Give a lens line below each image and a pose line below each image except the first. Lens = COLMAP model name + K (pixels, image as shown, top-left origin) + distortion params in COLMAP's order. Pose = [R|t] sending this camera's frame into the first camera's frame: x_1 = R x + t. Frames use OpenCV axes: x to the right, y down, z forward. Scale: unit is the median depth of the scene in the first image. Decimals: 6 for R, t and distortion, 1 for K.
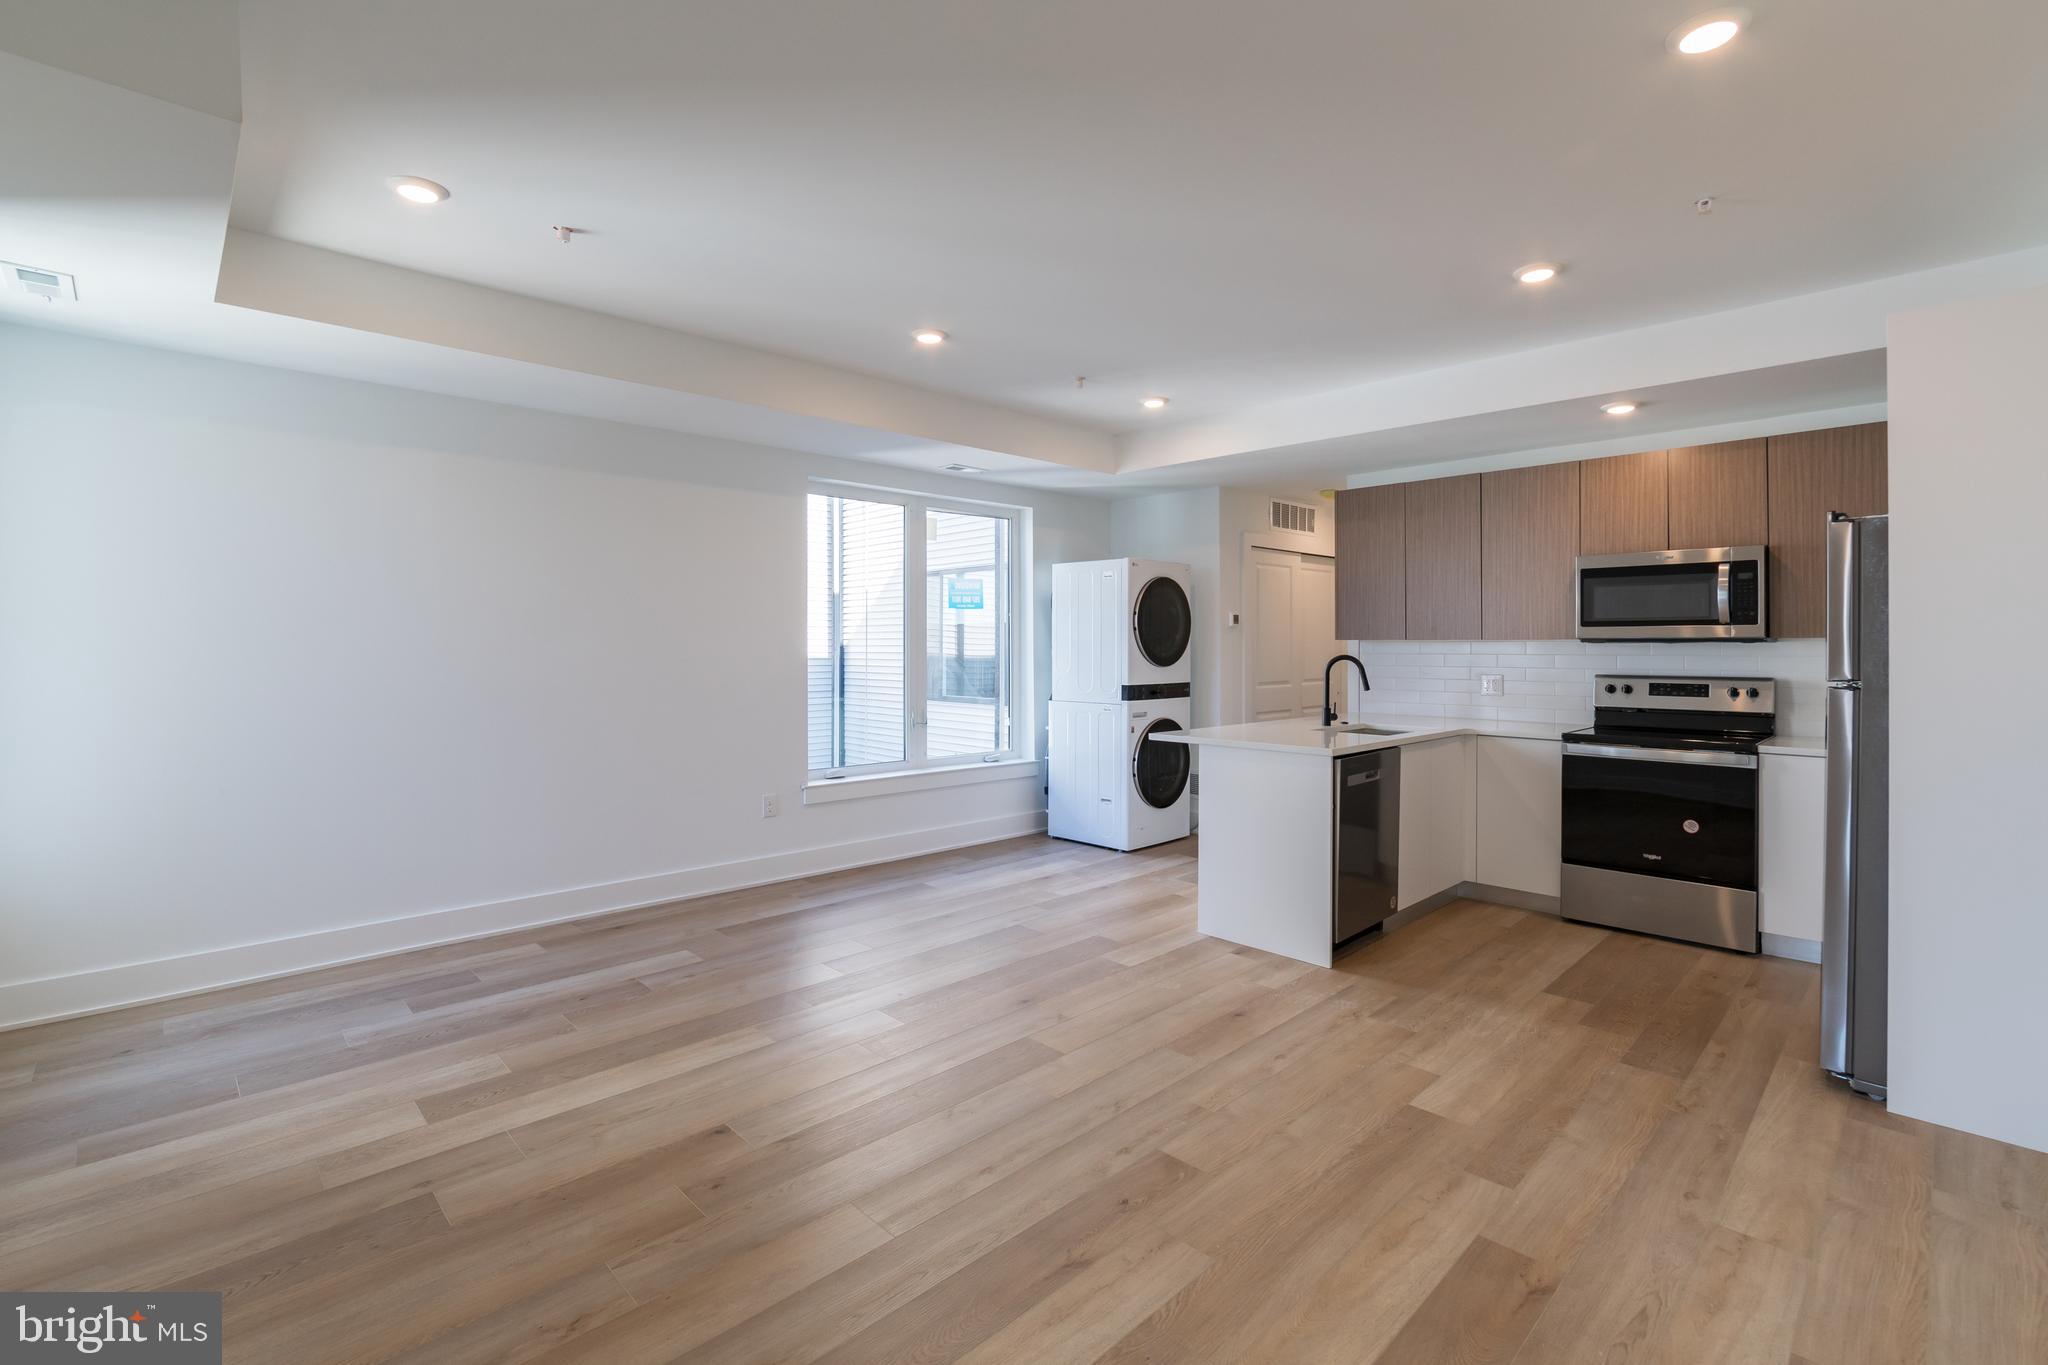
lens RADIAL K [[945.7, 0, 1028.1], [0, 945.7, 652.7], [0, 0, 1]] dist [-0.010352, 0.000373]
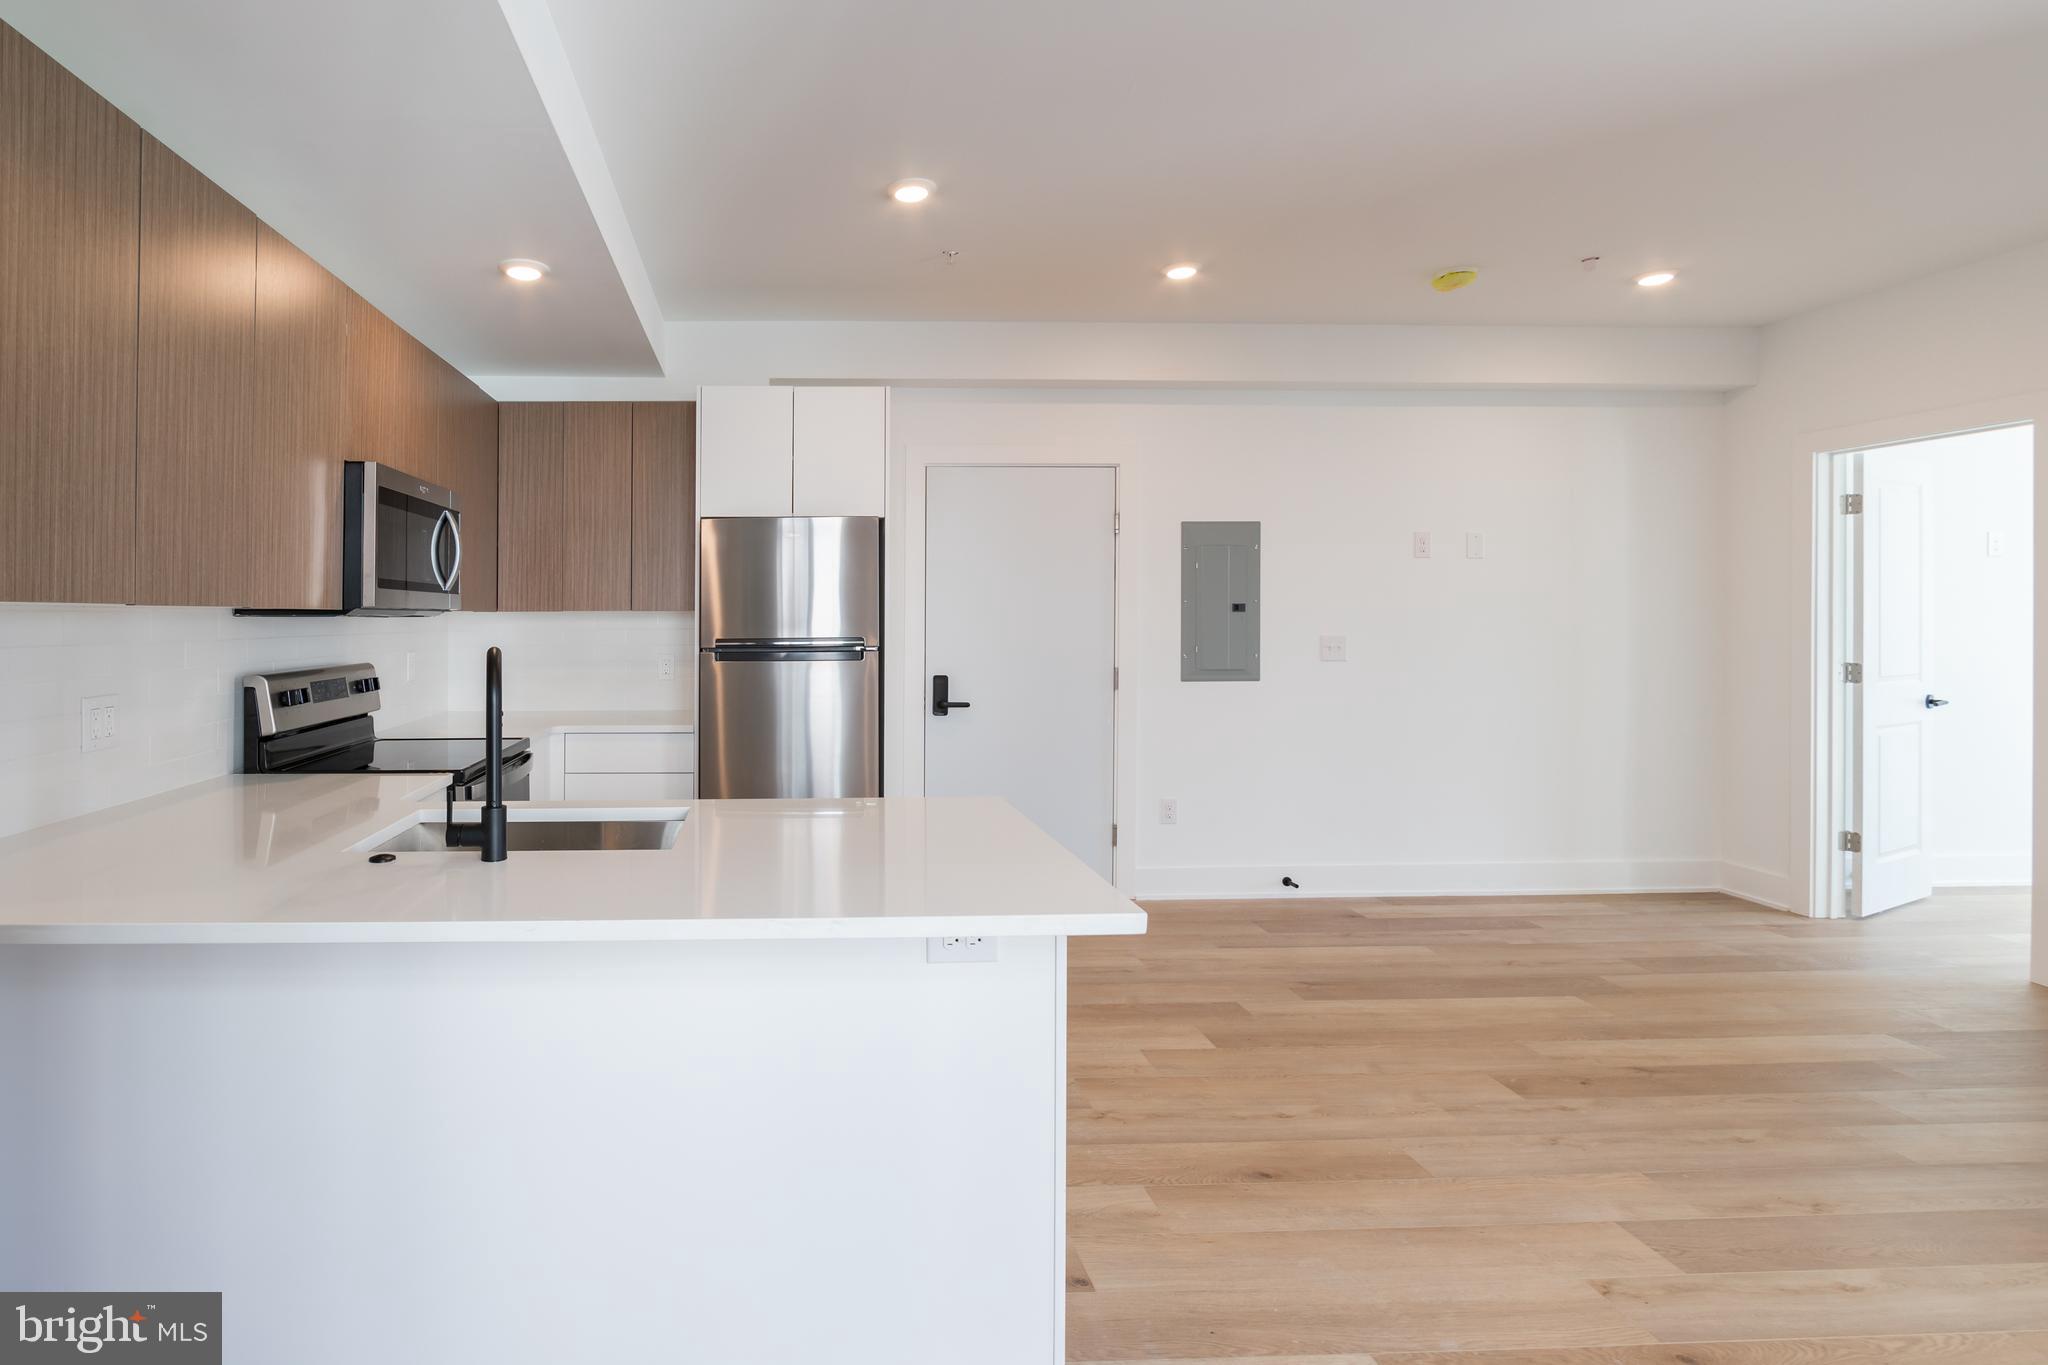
lens RADIAL K [[992.6, 0, 820.0], [0, 992.6, 616.3], [0, 0, 1]] dist [-0.005180, -0.000967]
pose [[-0.743435, 0.002023, 0.668805, -0.008391], [0.006724, 0.999967, 0.004449, -0.011135], [-0.668774, 0.007804, -0.743425, 1.325908]]
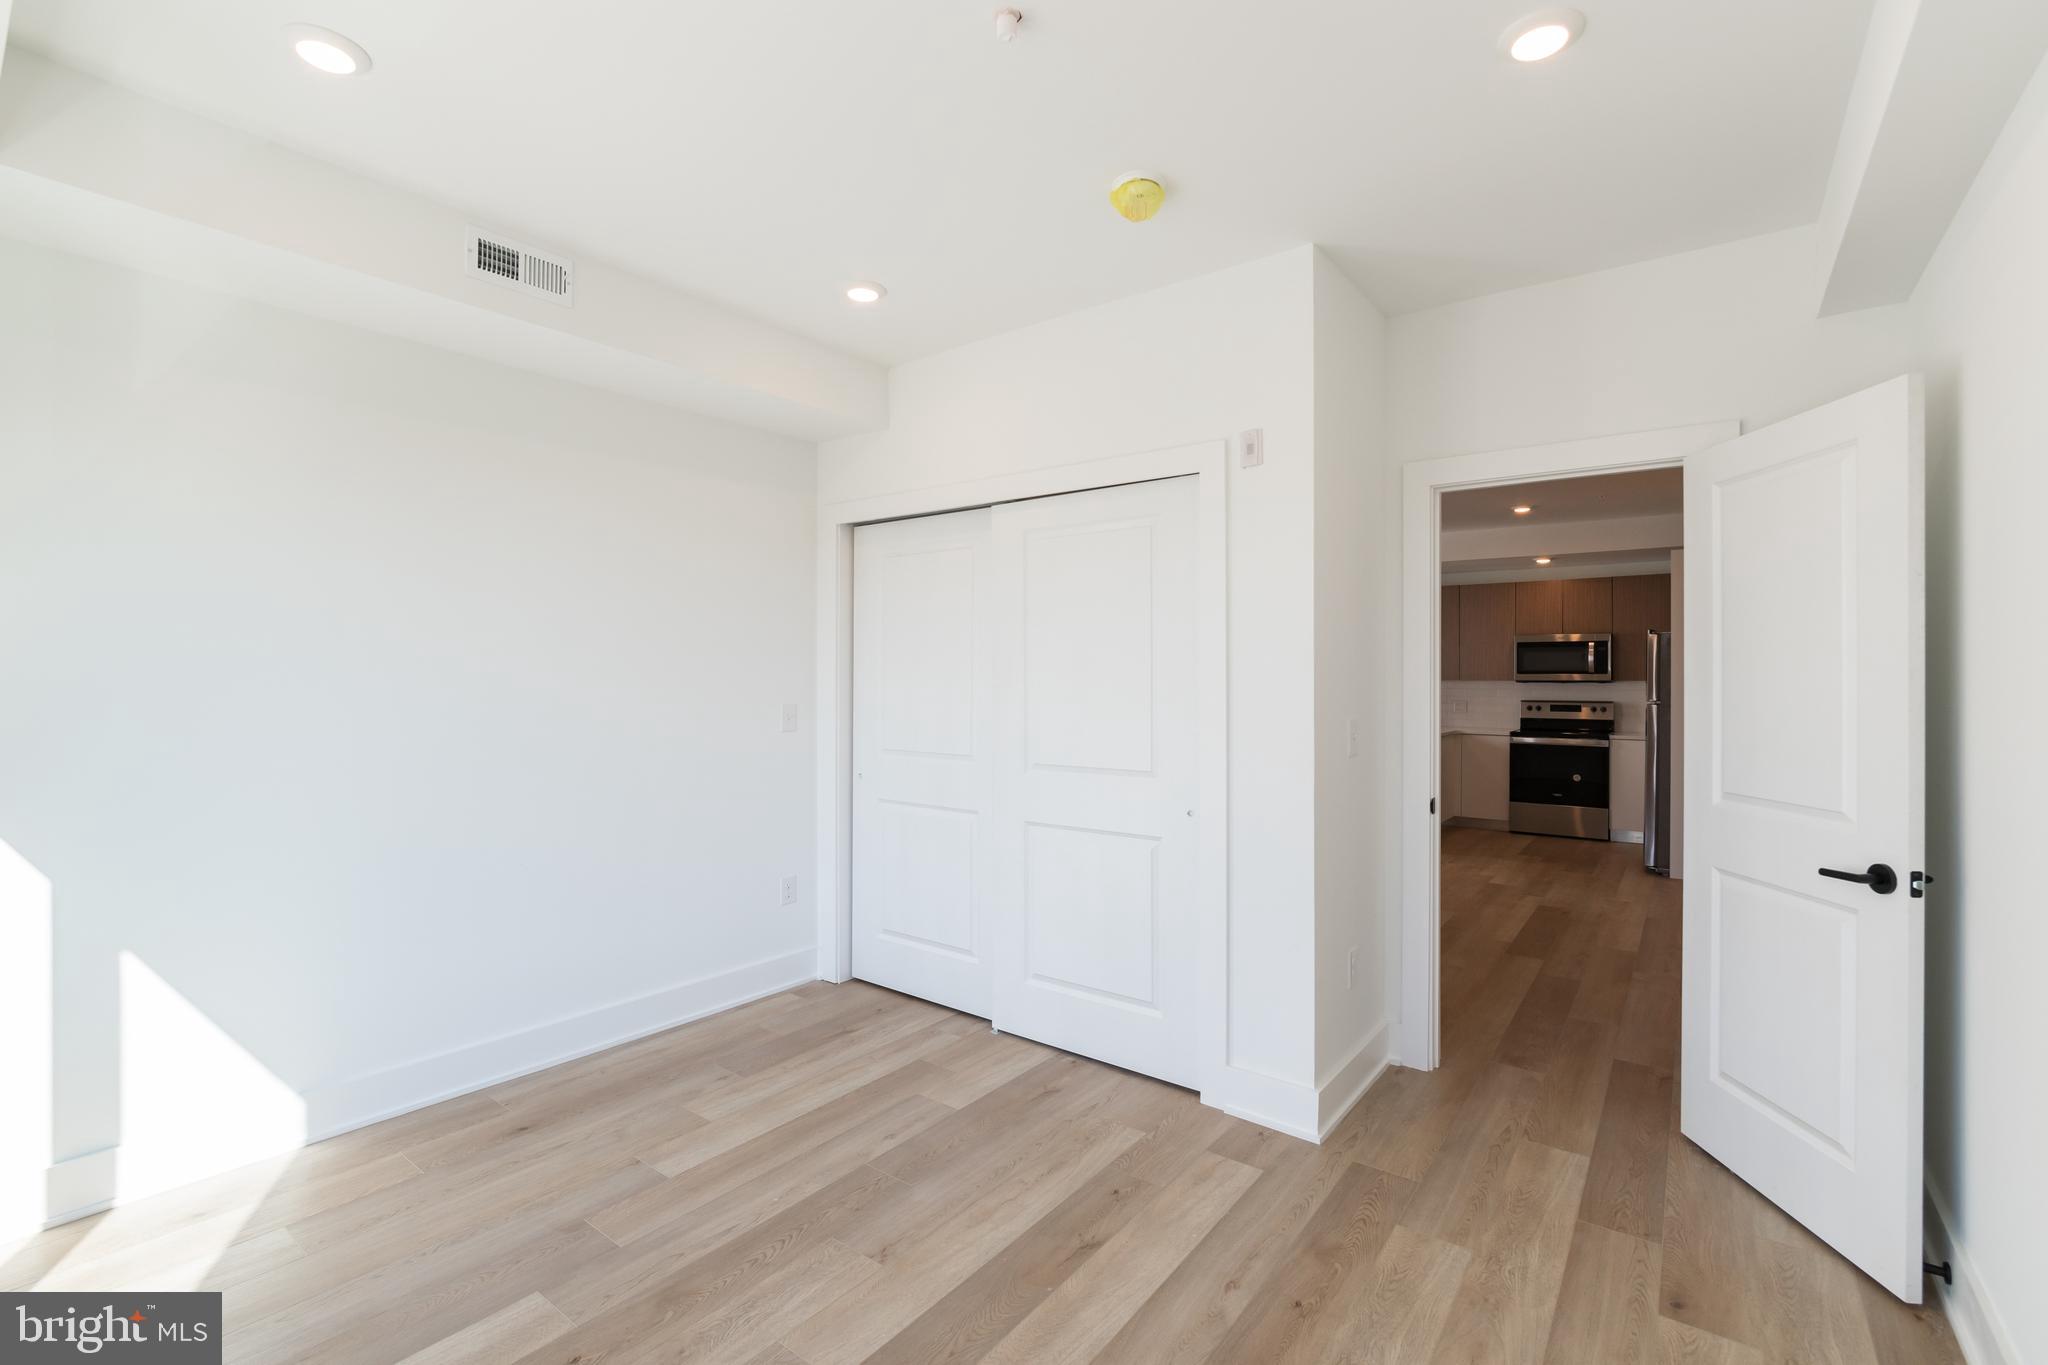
lens RADIAL K [[963.3, 0, 1029.3], [0, 963.3, 687.5], [0, 0, 1]] dist [0.001314, 0.000598]
pose [[0.986117, 0.002156, 0.166041, -0.691157], [-0.002714, 0.999991, 0.003137, -0.004634], [-0.166033, -0.003544, 0.986114, -0.722197]]
